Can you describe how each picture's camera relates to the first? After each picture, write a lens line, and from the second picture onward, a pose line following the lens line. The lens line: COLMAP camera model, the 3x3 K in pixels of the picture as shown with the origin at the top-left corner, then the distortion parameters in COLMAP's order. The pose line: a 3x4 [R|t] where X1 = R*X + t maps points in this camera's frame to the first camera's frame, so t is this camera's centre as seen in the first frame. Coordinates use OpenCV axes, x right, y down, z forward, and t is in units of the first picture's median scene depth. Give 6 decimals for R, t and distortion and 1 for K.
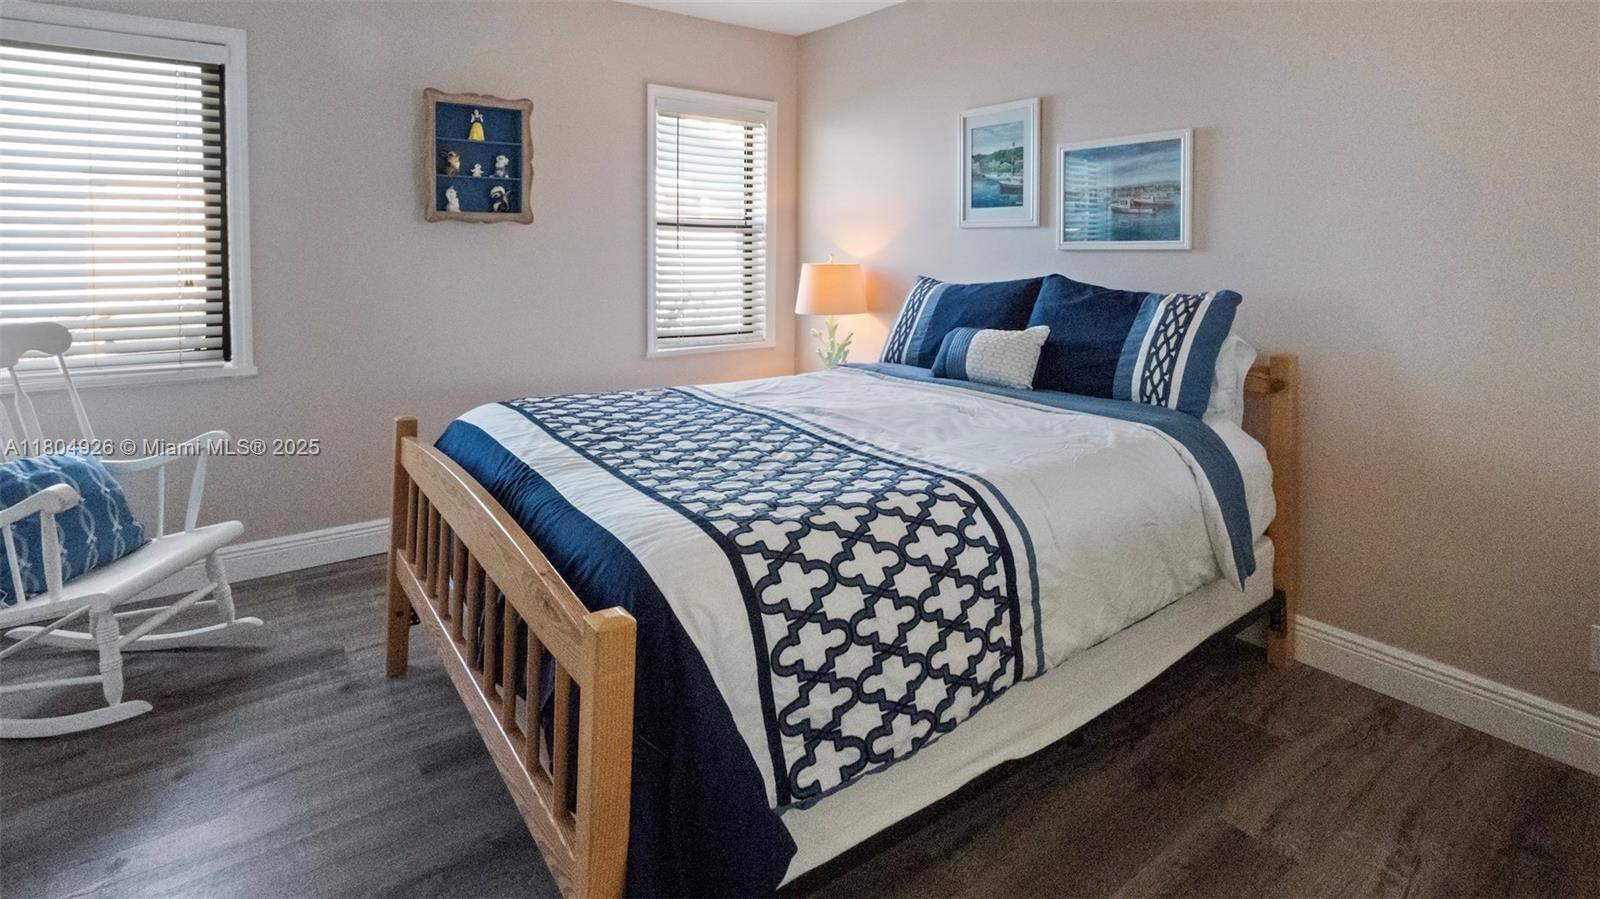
lens RADIAL K [[753.6, 0, 816.4], [0, 753.6, 282.3], [0, 0, 1]] dist [-0.002615, -0.000166]
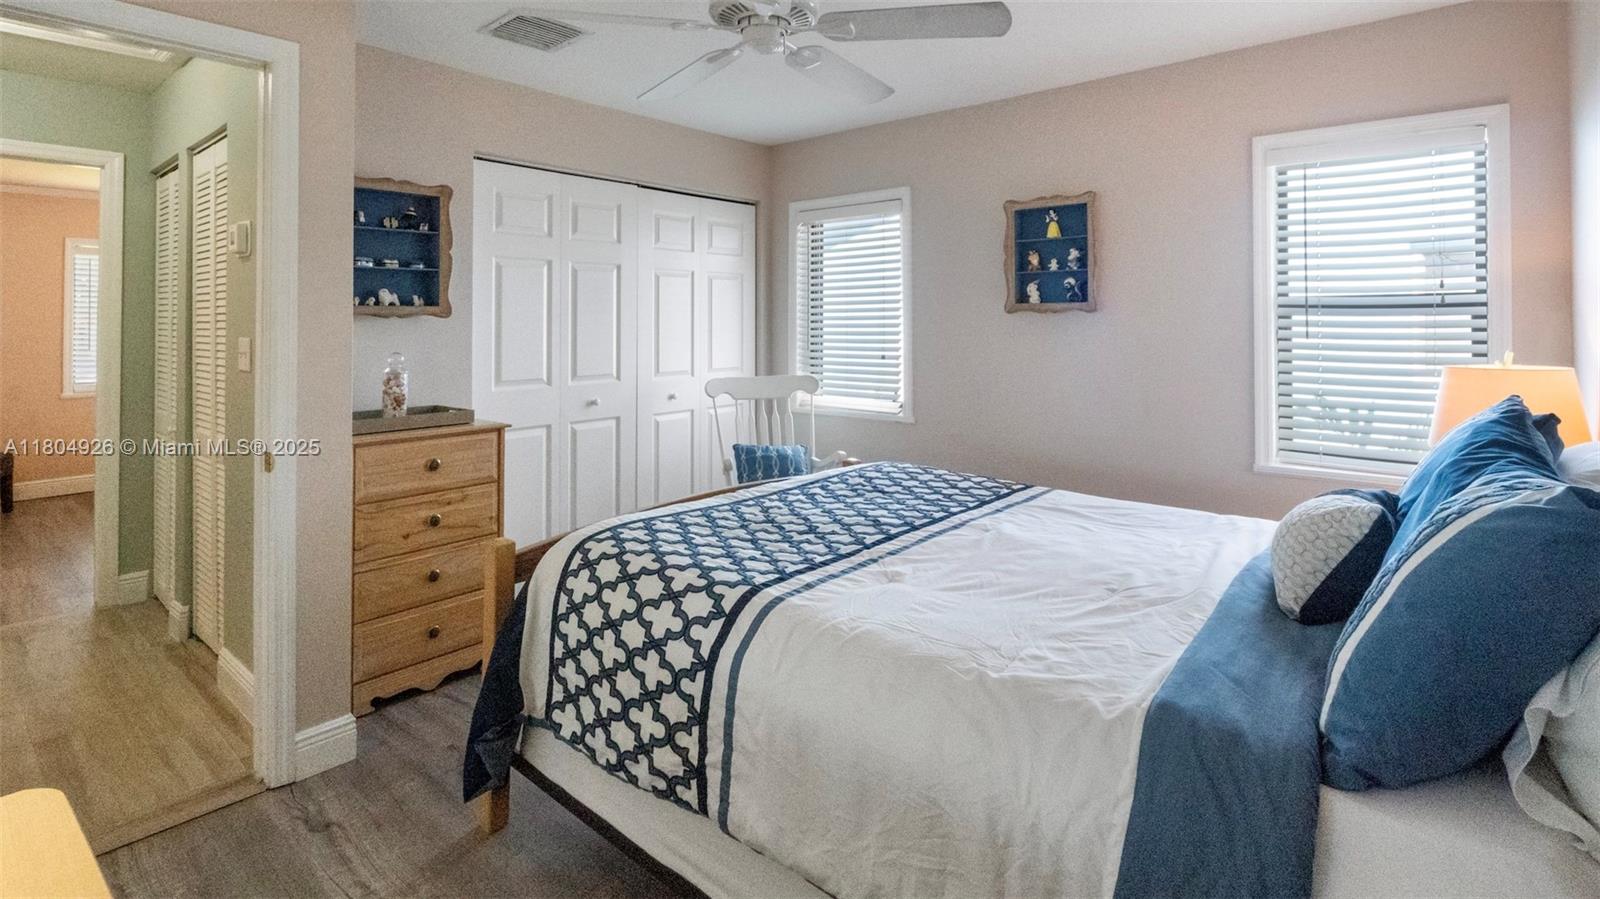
lens RADIAL K [[753.6, 0, 781.8], [0, 753.6, 315.7], [0, 0, 1]] dist [-0.002615, -0.000166]
pose [[0.238621, -0.013832, -0.971014, 0.524674], [-0.041783, 0.998826, -0.024496, -0.031687], [0.970213, 0.046417, 0.237763, 0.363499]]
